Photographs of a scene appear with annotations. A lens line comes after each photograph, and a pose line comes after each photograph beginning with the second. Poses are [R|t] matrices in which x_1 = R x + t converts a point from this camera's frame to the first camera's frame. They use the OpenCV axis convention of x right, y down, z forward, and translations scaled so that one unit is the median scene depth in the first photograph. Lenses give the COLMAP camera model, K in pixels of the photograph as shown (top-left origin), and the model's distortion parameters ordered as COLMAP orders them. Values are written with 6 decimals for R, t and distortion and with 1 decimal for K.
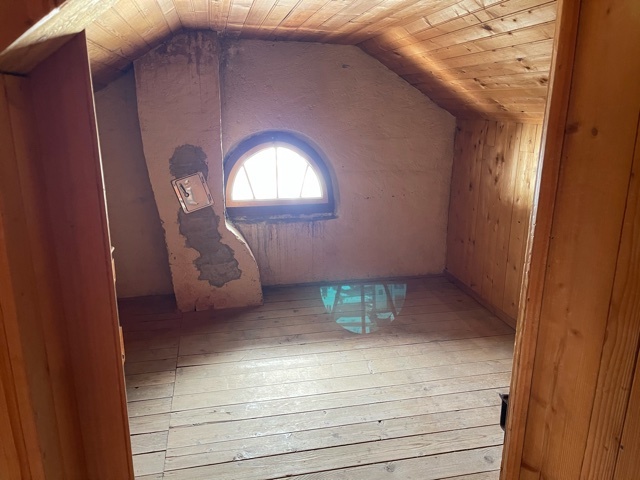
lens RADIAL K [[484.6, 0, 323.6], [0, 484.6, 243.1], [0, 0, 1]] dist [0.033129, -0.025312]
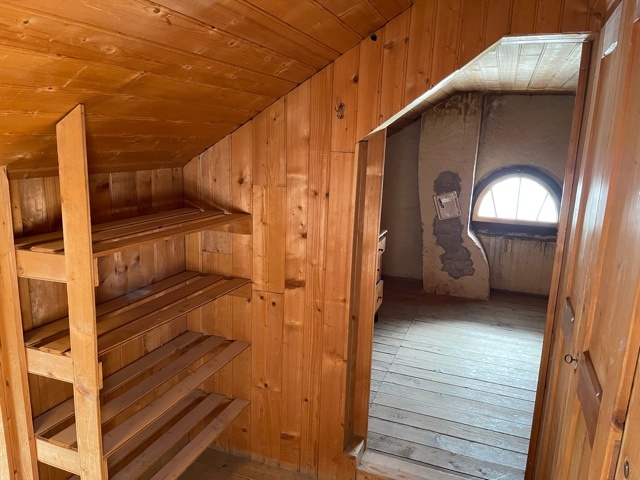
lens RADIAL K [[484.6, 0, 318.3], [0, 484.6, 242.9], [0, 0, 1]] dist [0.033129, -0.025312]
pose [[0.835268, 0.139093, -0.531960, 0.163350], [-0.175356, 0.984341, -0.017961, 0.084045], [0.521132, 0.108285, 0.846579, -0.325098]]
